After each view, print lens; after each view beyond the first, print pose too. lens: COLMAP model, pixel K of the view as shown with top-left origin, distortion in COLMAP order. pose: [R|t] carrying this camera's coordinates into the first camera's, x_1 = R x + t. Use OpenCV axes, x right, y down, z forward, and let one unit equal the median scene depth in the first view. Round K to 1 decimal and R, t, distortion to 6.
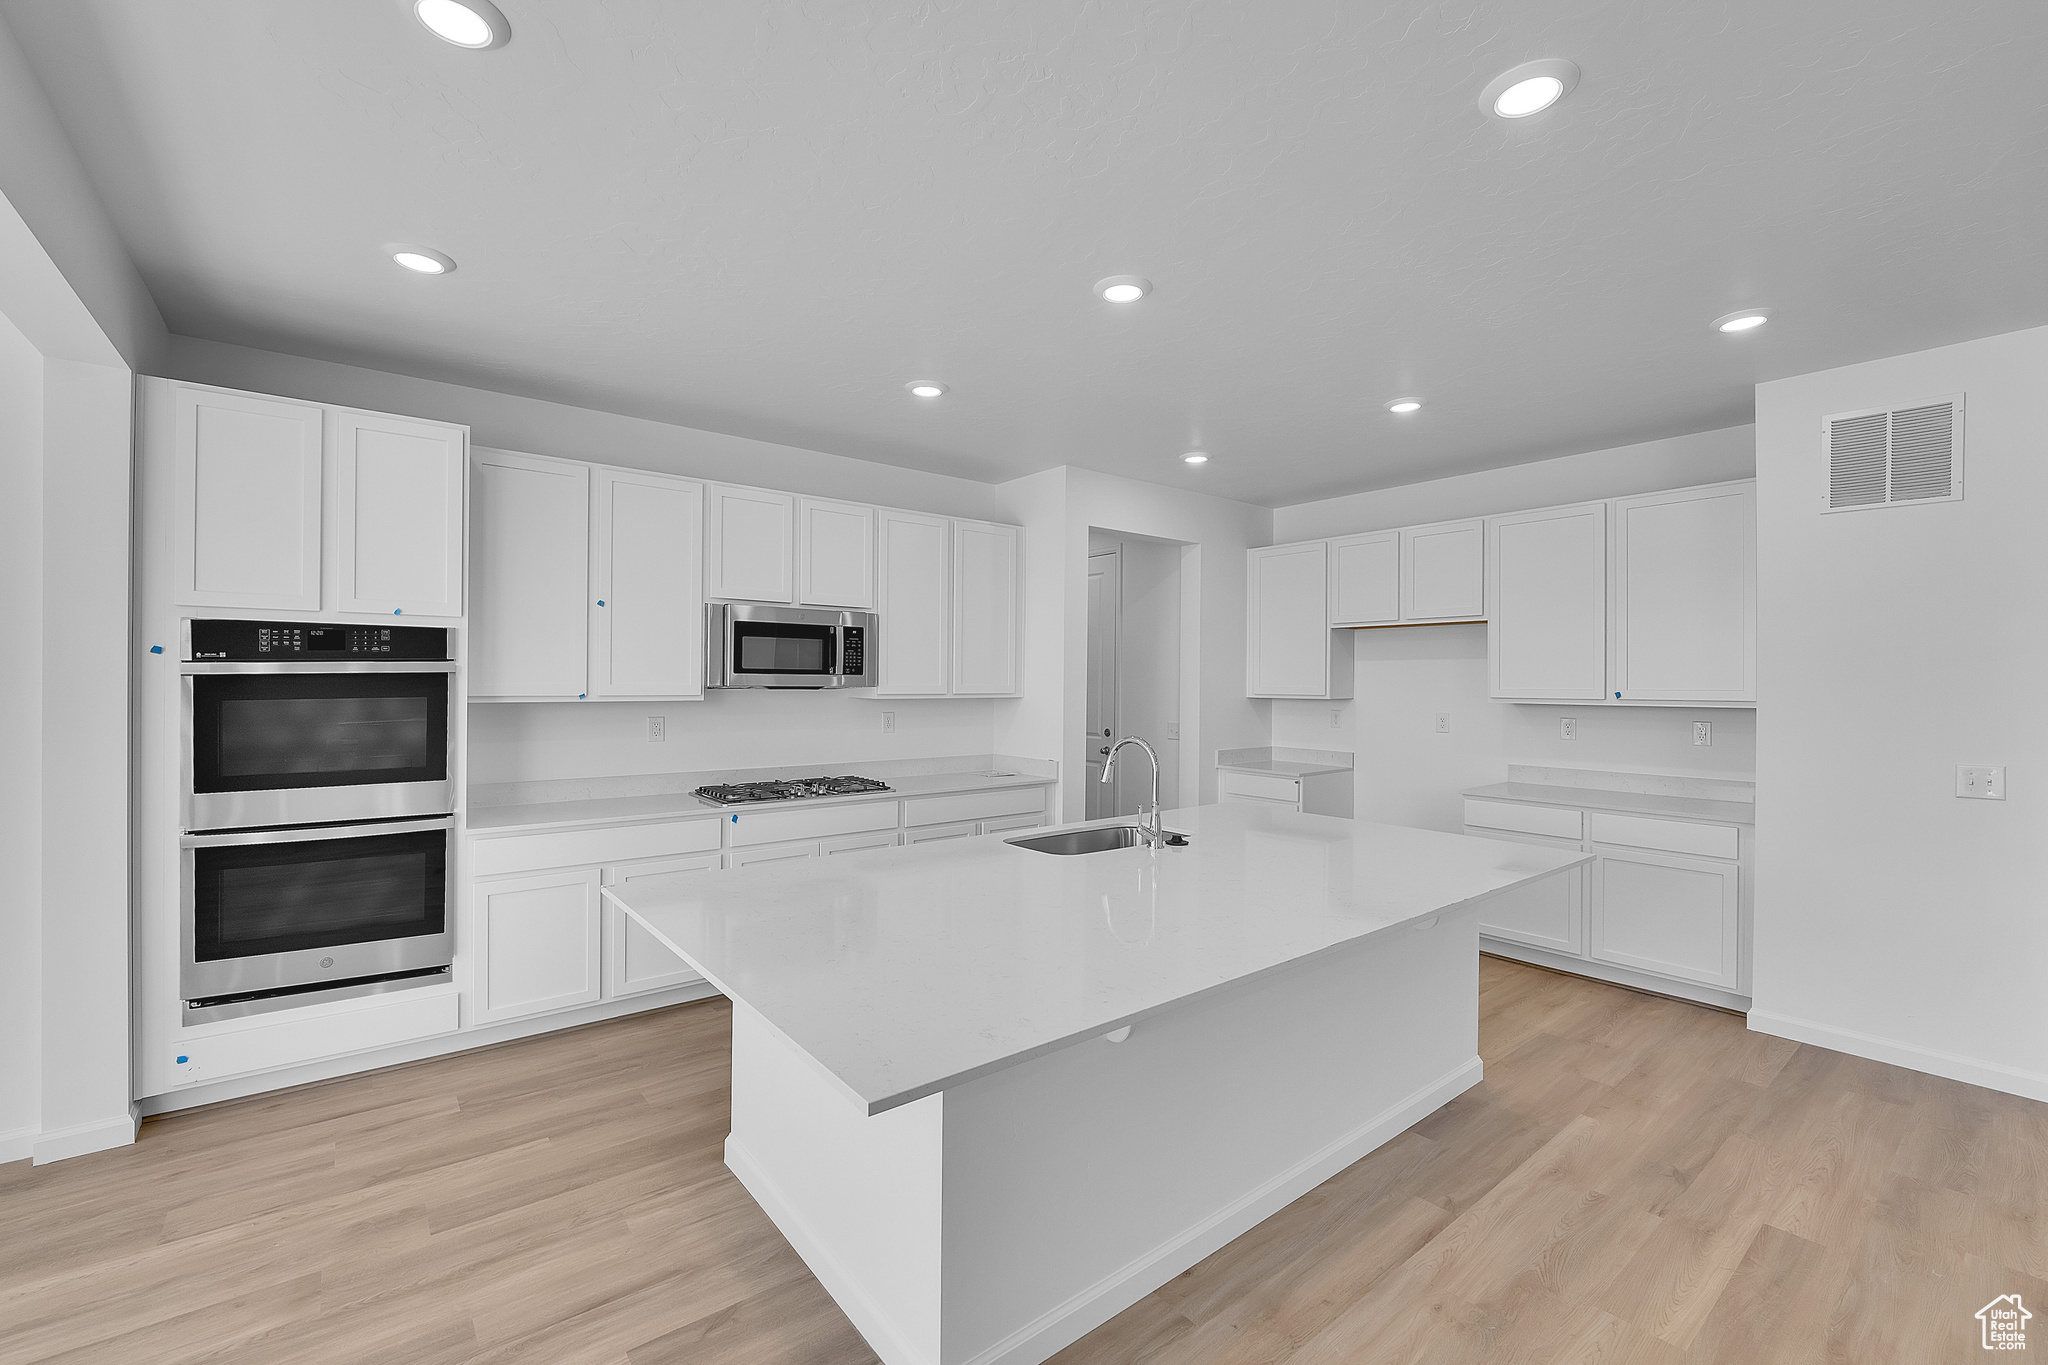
lens RADIAL K [[854.1, 0, 1024.0], [0, 854.1, 682.5], [0, 0, 1]] dist [-0.011122, 0.000661]
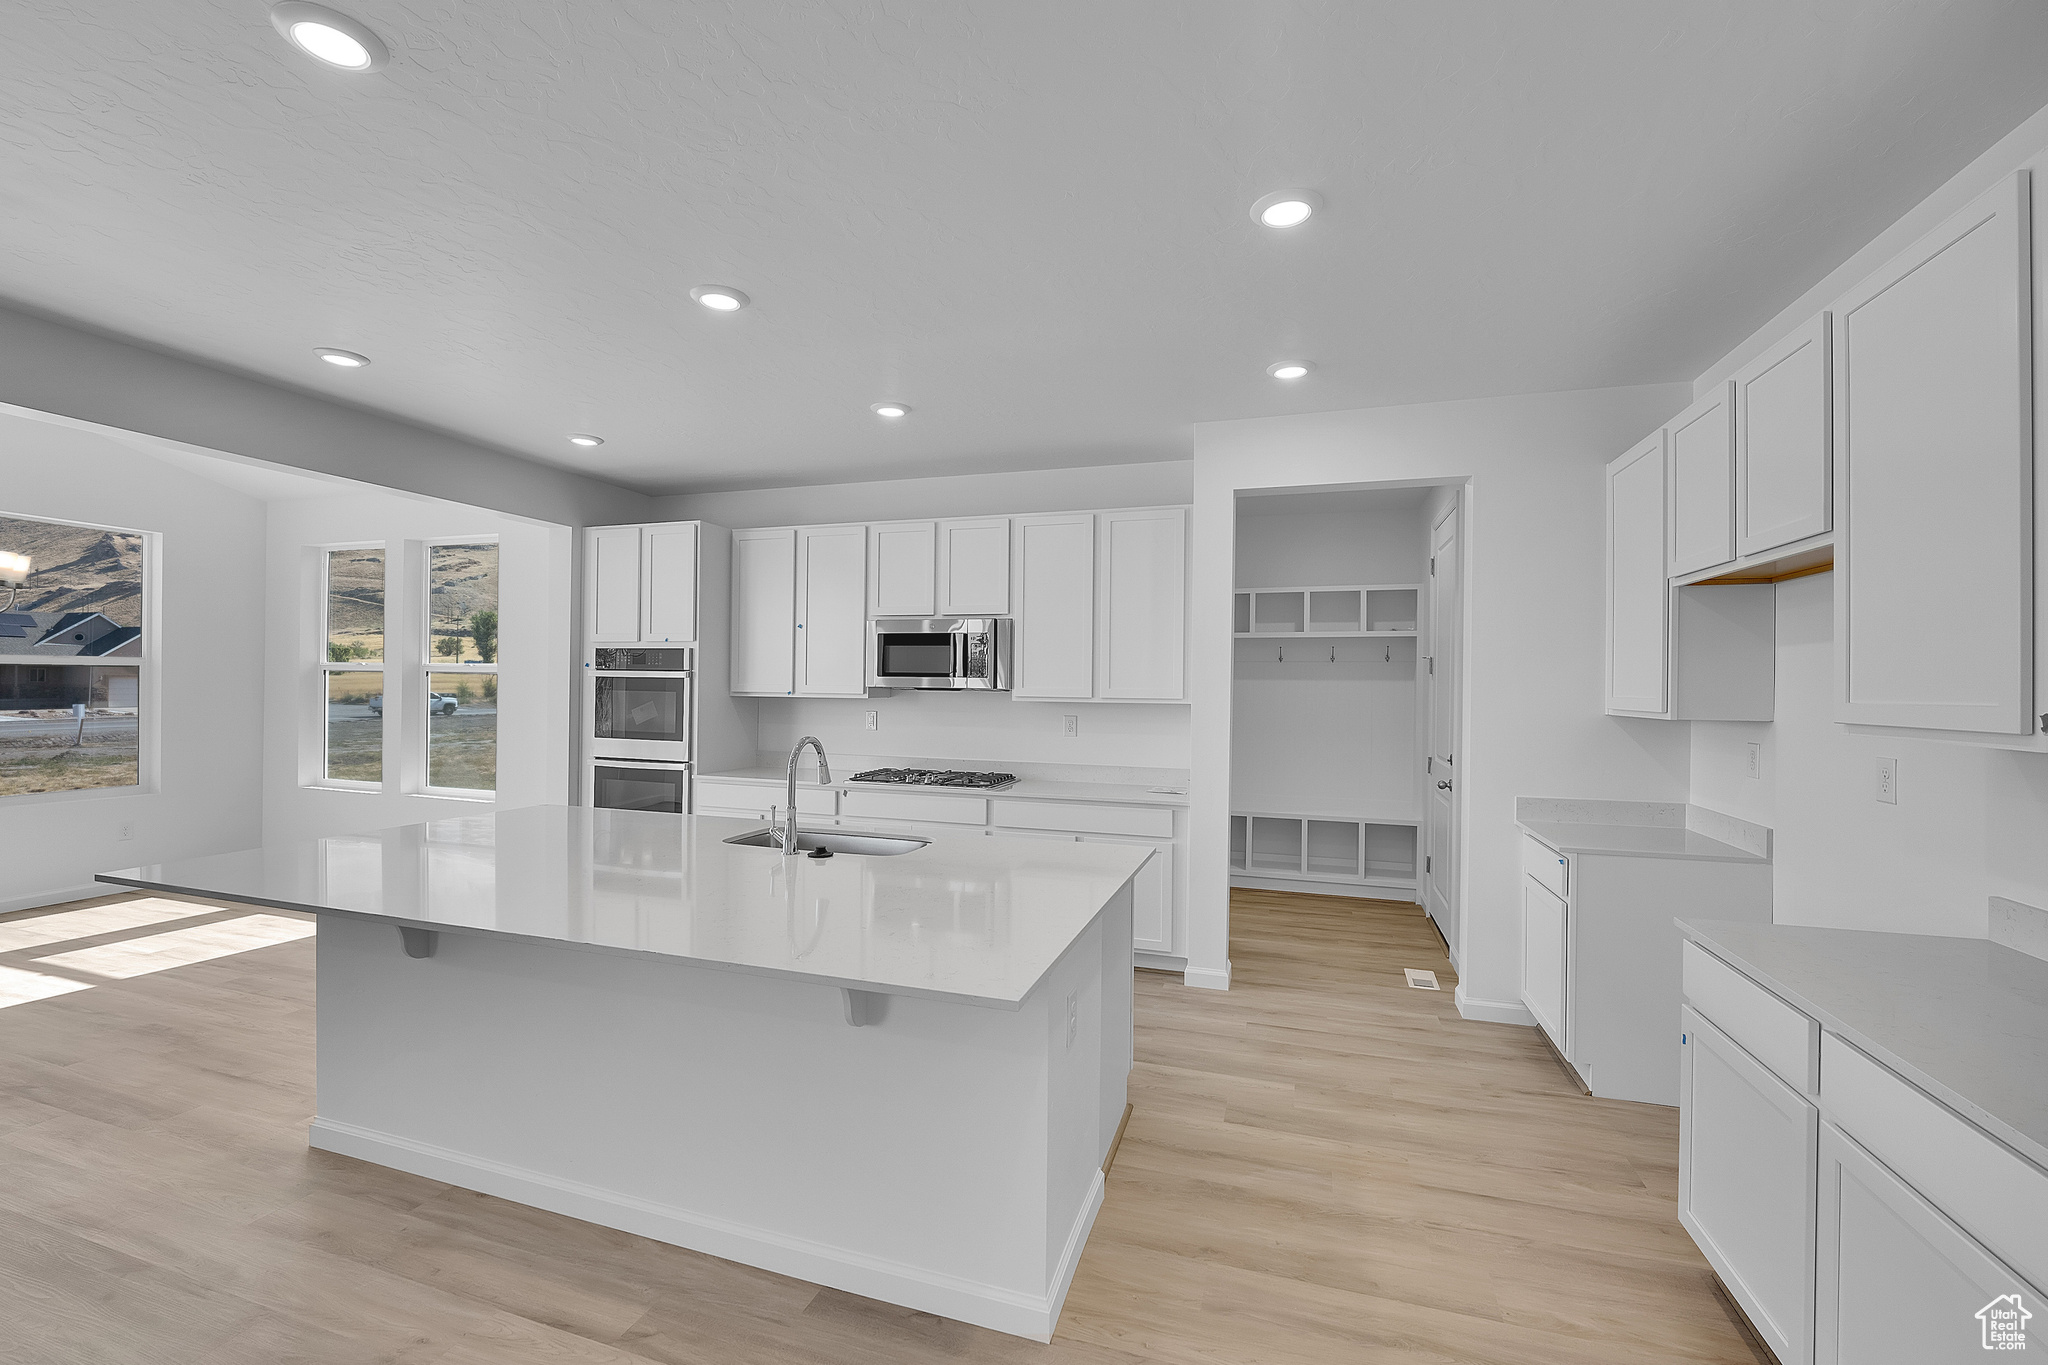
lens RADIAL K [[854.1, 0, 1024.0], [0, 854.1, 682.5], [0, 0, 1]] dist [-0.011122, 0.000661]
pose [[0.548841, -0.000957, -0.835926, 0.810666], [-0.008777, 0.999938, -0.006907, 0.004532], [0.835881, 0.011128, 0.548798, 0.512826]]
